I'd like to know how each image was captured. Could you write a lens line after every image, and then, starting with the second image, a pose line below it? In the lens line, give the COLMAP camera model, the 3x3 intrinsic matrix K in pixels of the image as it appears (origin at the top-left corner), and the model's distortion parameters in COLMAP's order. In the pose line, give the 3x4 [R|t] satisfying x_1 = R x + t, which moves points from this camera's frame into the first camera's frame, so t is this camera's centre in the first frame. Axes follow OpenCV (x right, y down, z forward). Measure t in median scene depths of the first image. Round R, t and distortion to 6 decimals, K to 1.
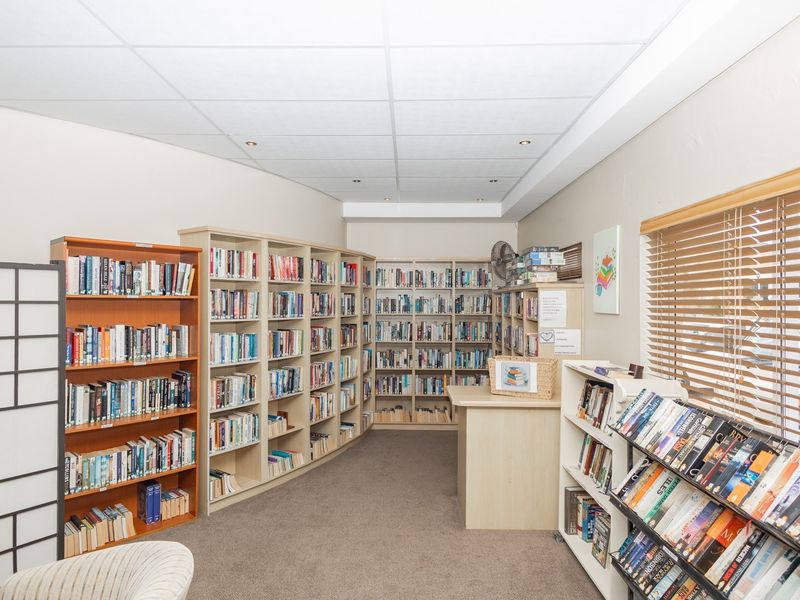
lens RADIAL K [[489.3, 0, 400.9], [0, 489.3, 300.1], [0, 0, 1]] dist [0.009193, -0.000175]
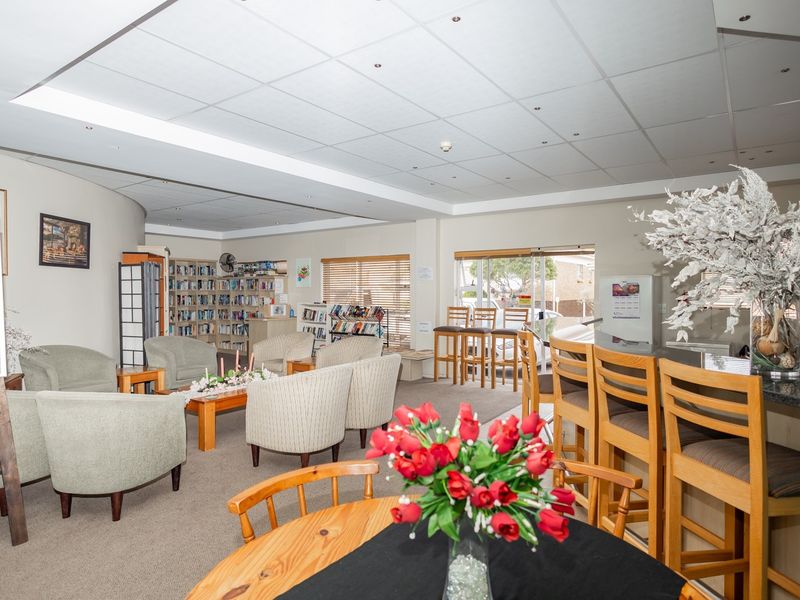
lens RADIAL K [[489.3, 0, 400.3], [0, 489.3, 300.7], [0, 0, 1]] dist [0.009193, -0.000175]
pose [[0.571137, -0.016506, 0.820689, -0.951593], [-0.004168, 0.999727, 0.023007, 0.021416], [-0.820844, -0.016561, 0.570912, -0.653857]]
